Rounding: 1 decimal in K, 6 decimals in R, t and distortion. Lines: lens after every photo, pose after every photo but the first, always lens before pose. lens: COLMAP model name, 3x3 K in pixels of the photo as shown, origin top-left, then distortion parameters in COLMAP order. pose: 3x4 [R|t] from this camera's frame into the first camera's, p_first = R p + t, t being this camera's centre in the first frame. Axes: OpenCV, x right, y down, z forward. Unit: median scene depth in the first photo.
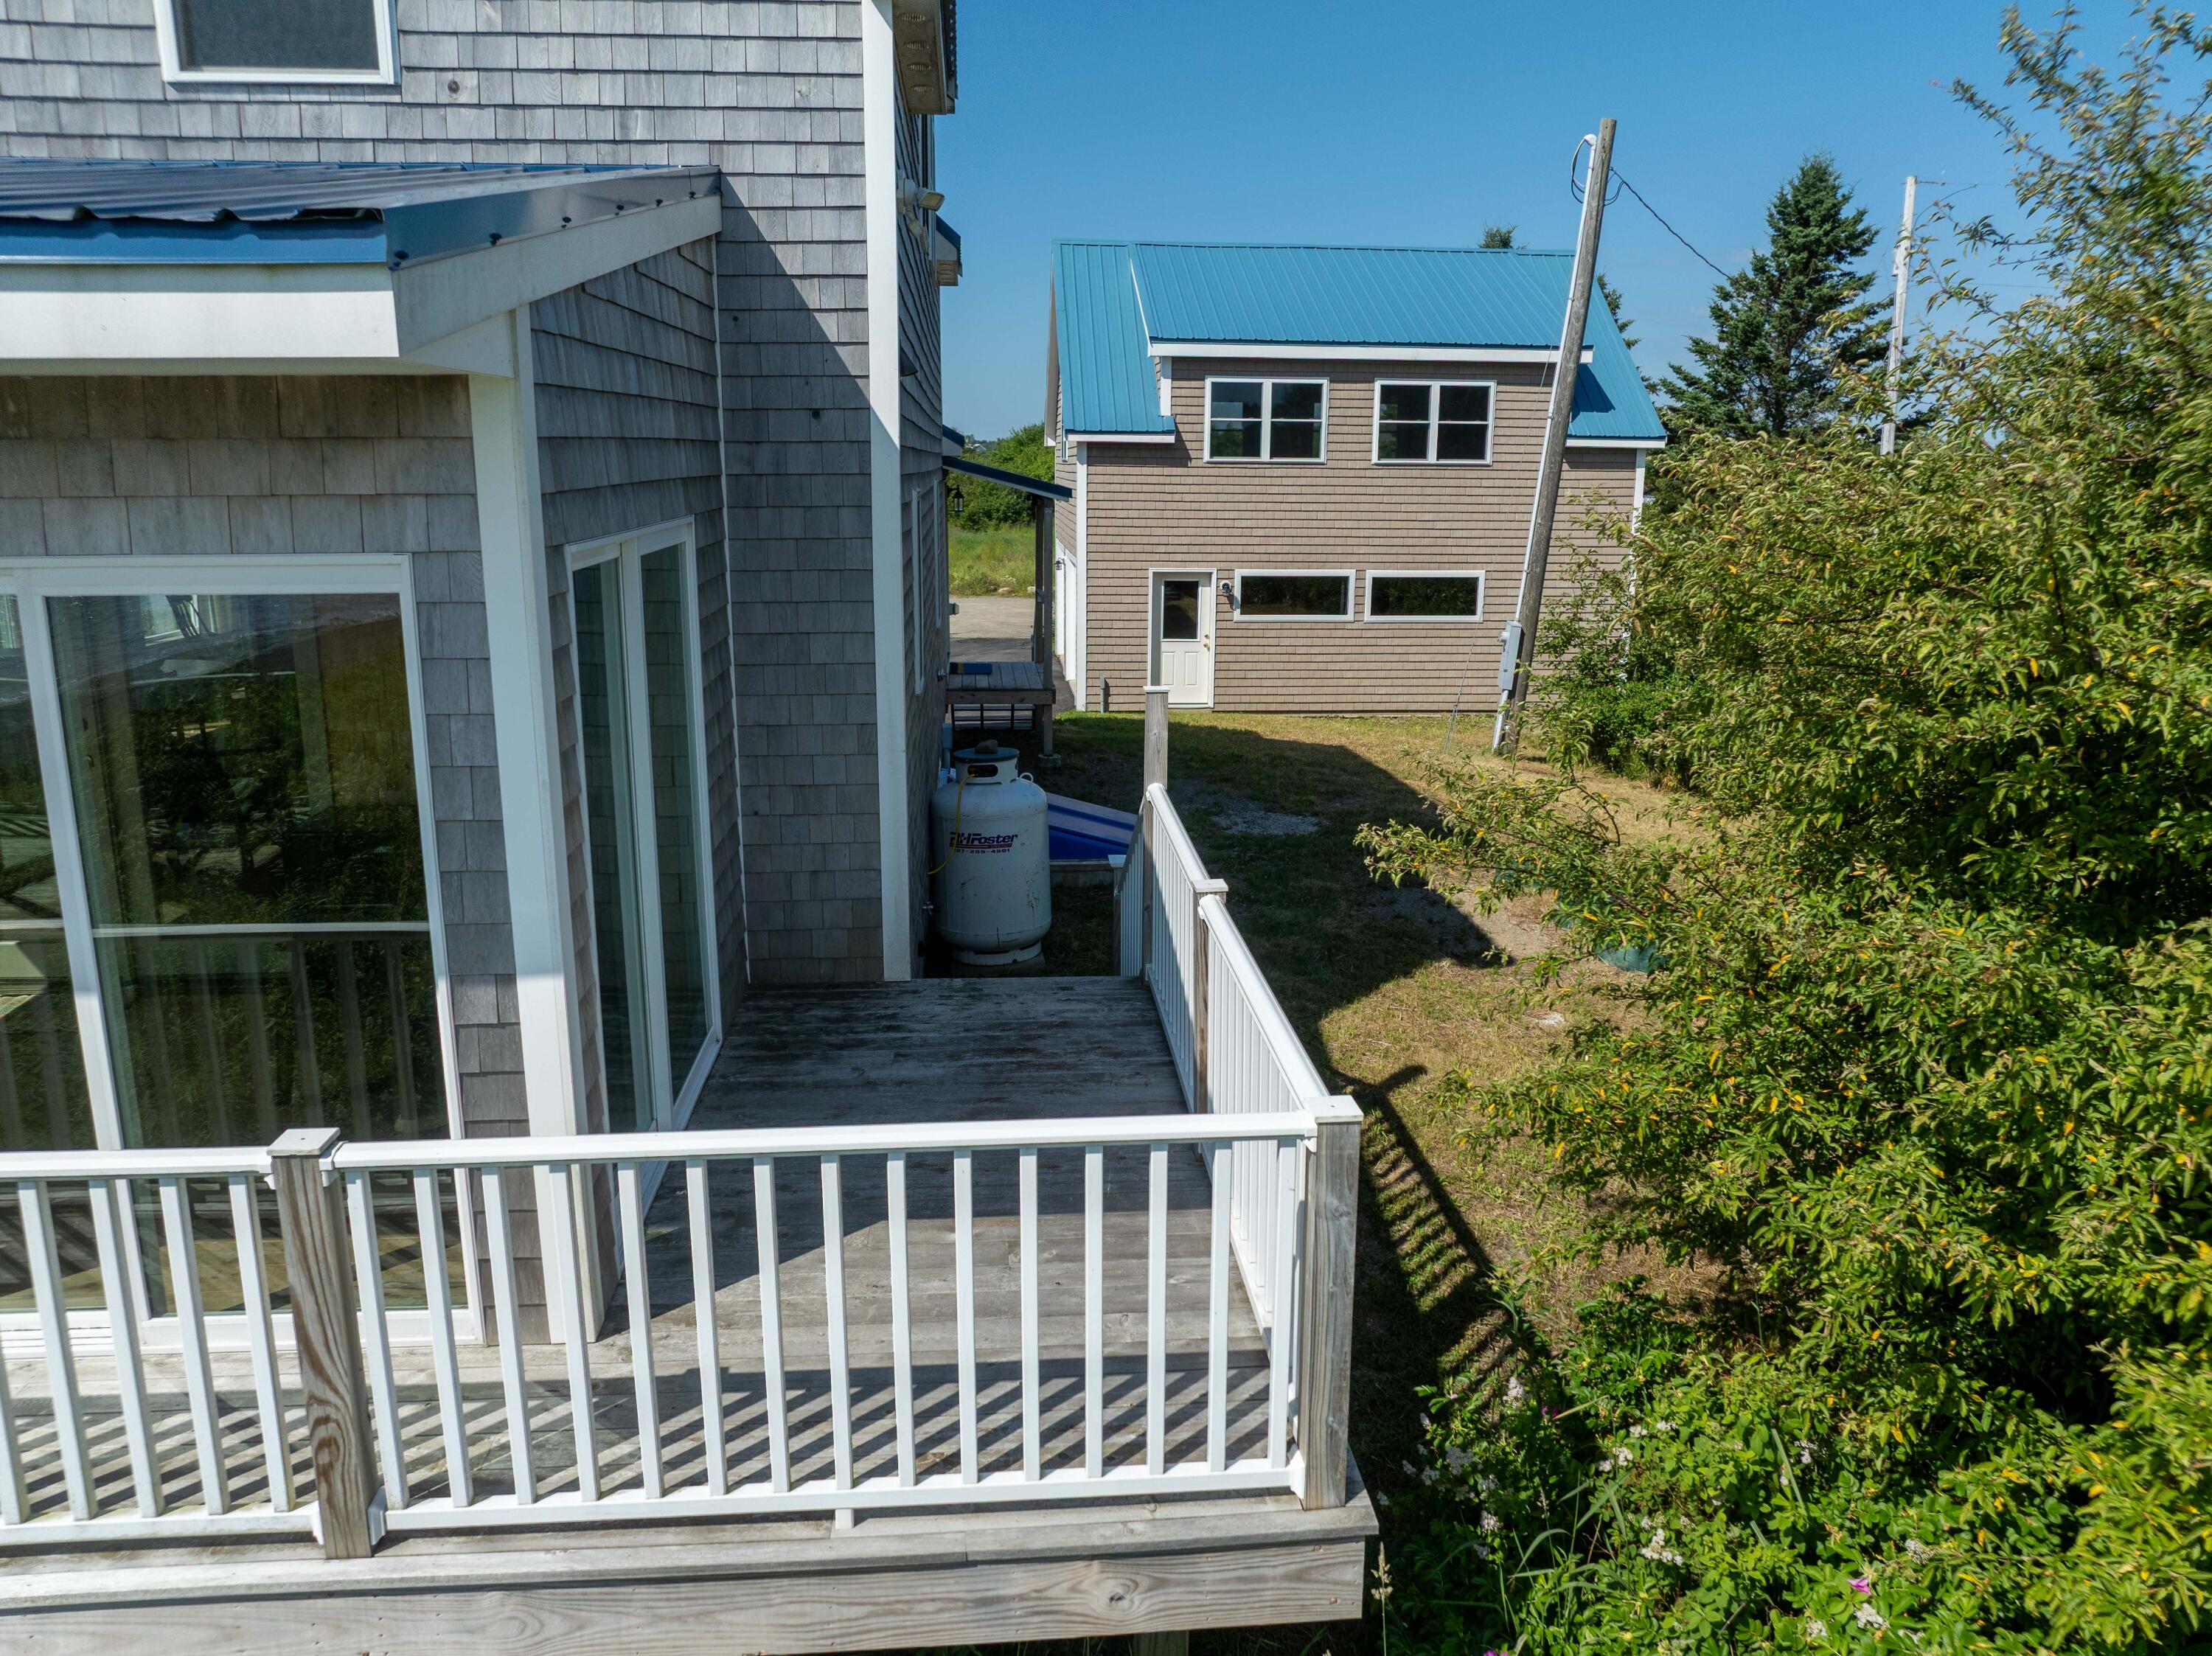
lens RADIAL K [[1543.2, 0, 1107.4], [0, 1543.2, 818.5], [0, 0, 1]] dist [-0.036910, 0.006197]
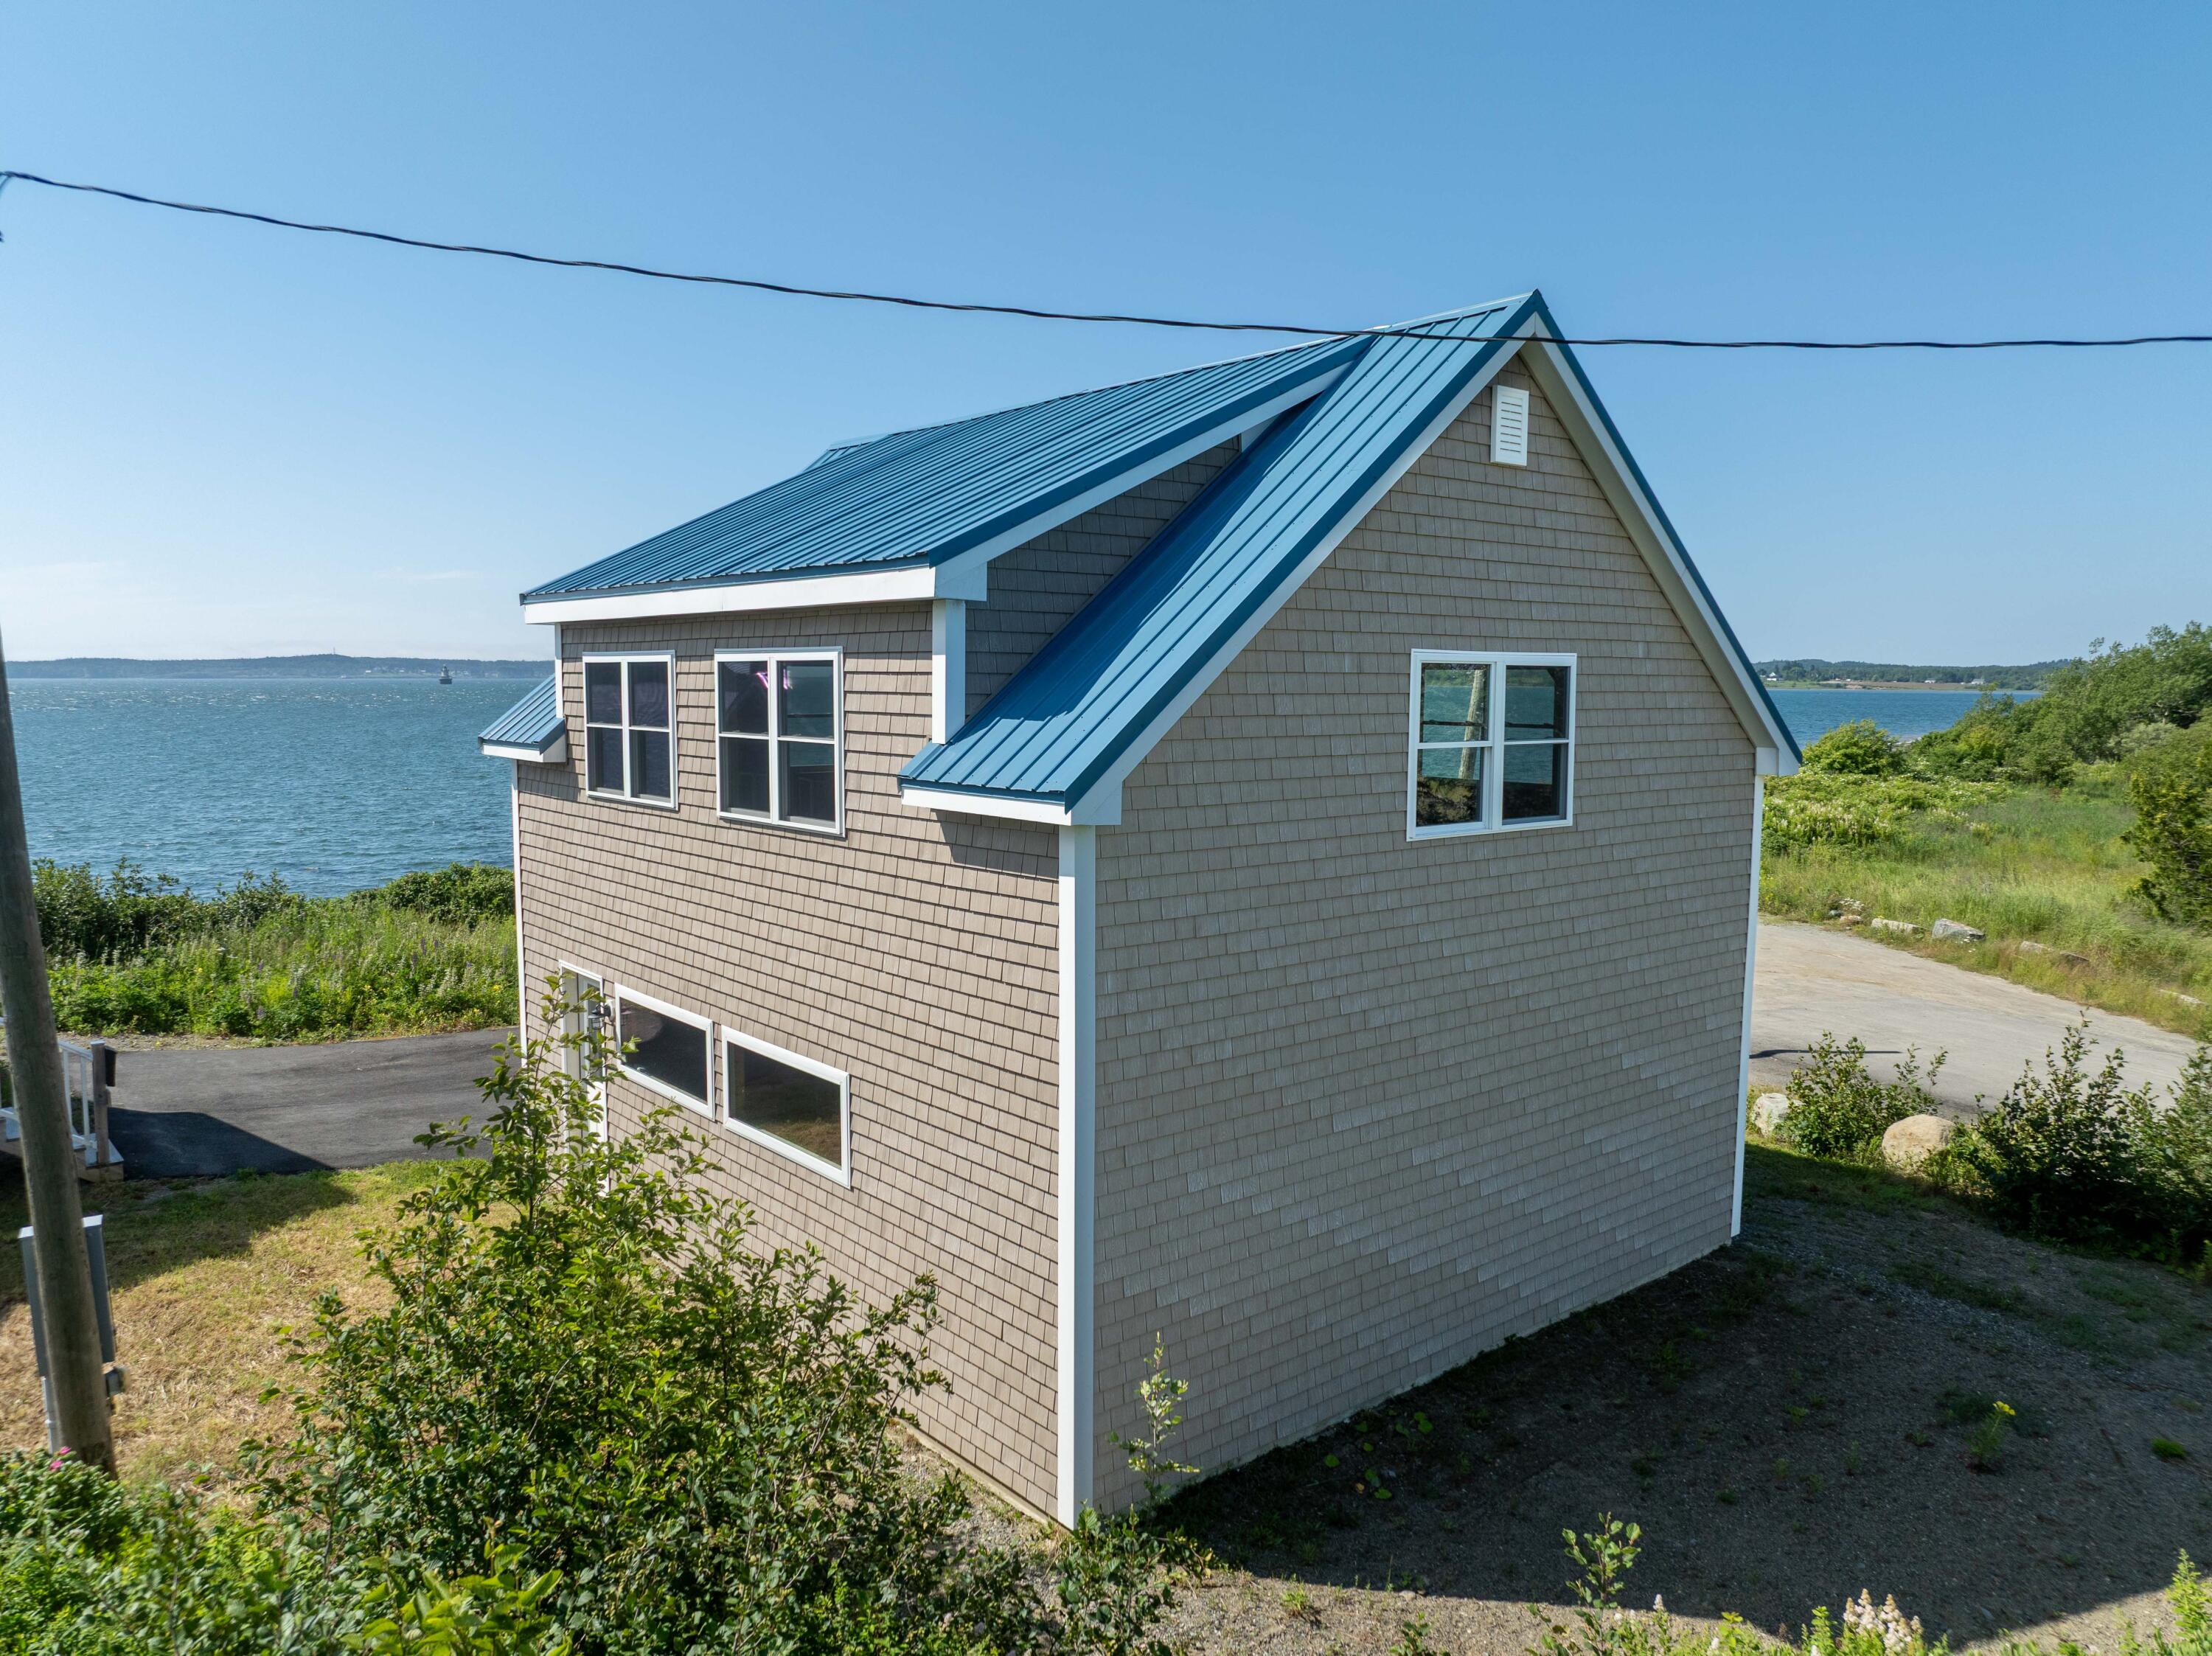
lens RADIAL K [[1543.2, 0, 1104.8], [0, 1543.2, 828.9], [0, 0, 1]] dist [-0.036910, 0.006197]
pose [[0.578841, 0.078433, -0.811660, 0.633561], [-0.187732, 0.981444, -0.039042, -0.225550], [0.793536, 0.174974, 0.582825, 0.791970]]
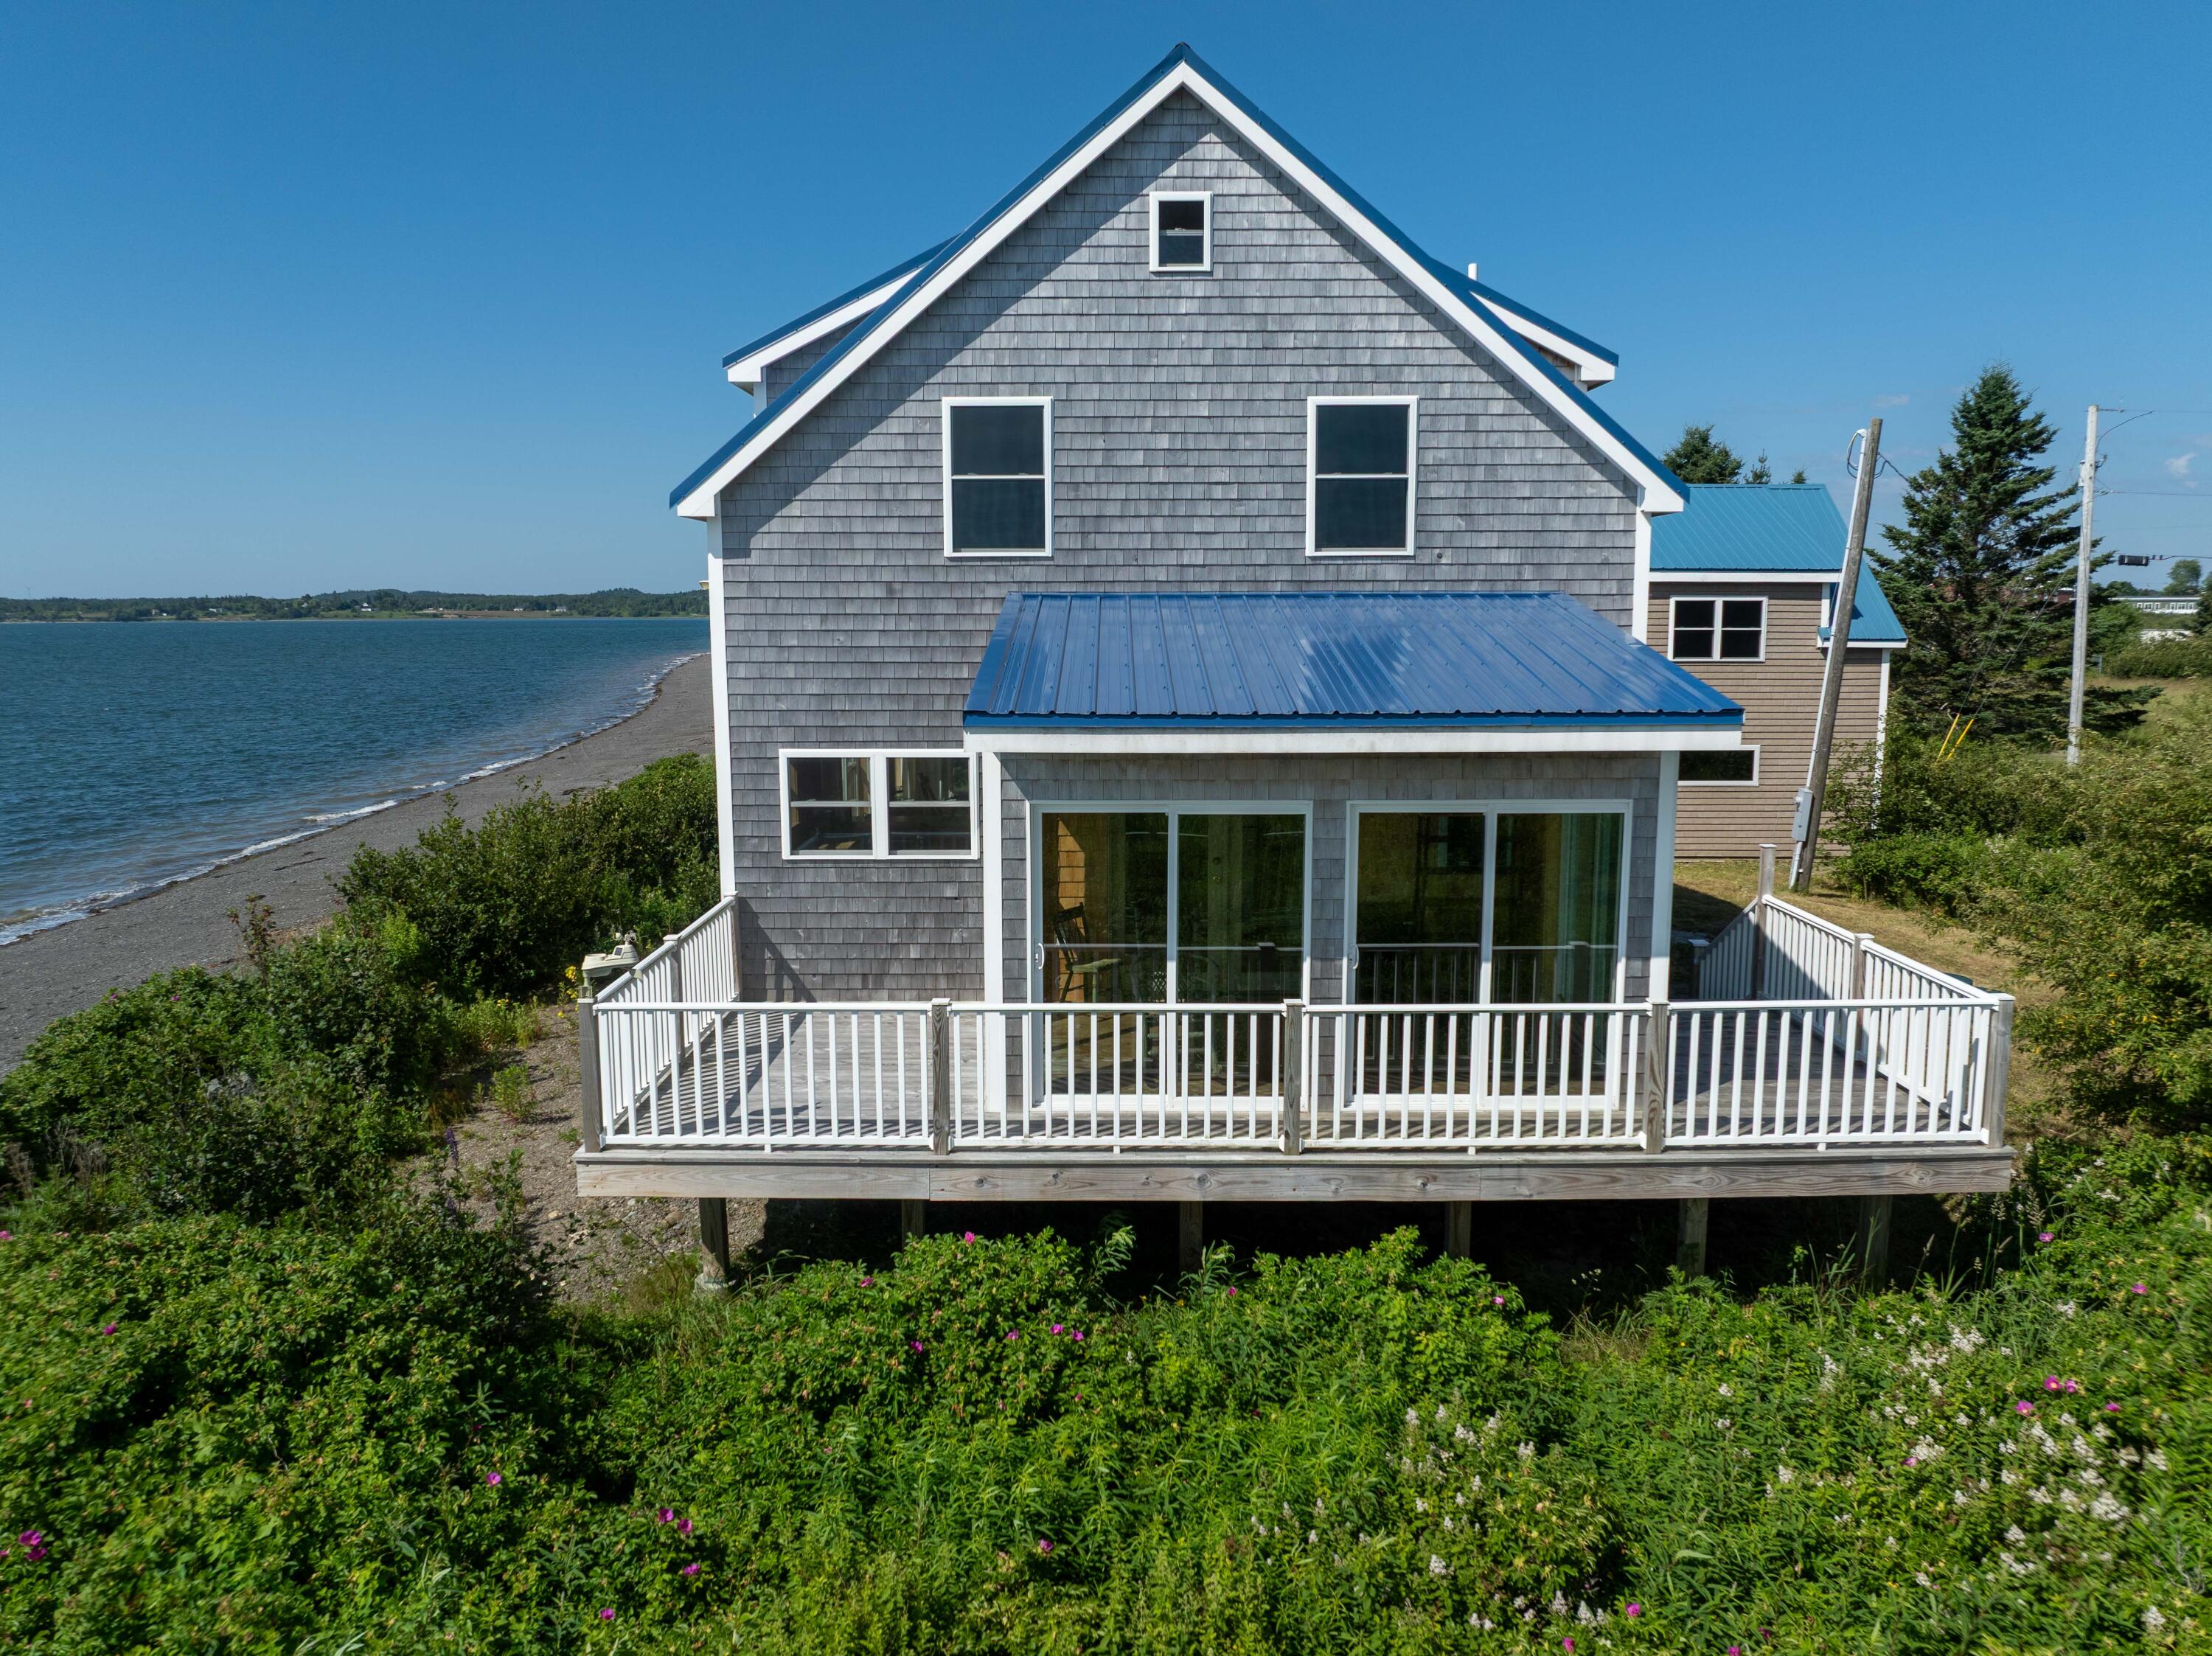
lens RADIAL K [[1543.2, 0, 1106.7], [0, 1543.2, 822.8], [0, 0, 1]] dist [-0.036910, 0.006197]
pose [[0.996291, 0.003605, -0.085970, -0.174190], [-0.011357, 0.995890, -0.089854, 0.019215], [0.085292, 0.090497, 0.992238, -0.271912]]
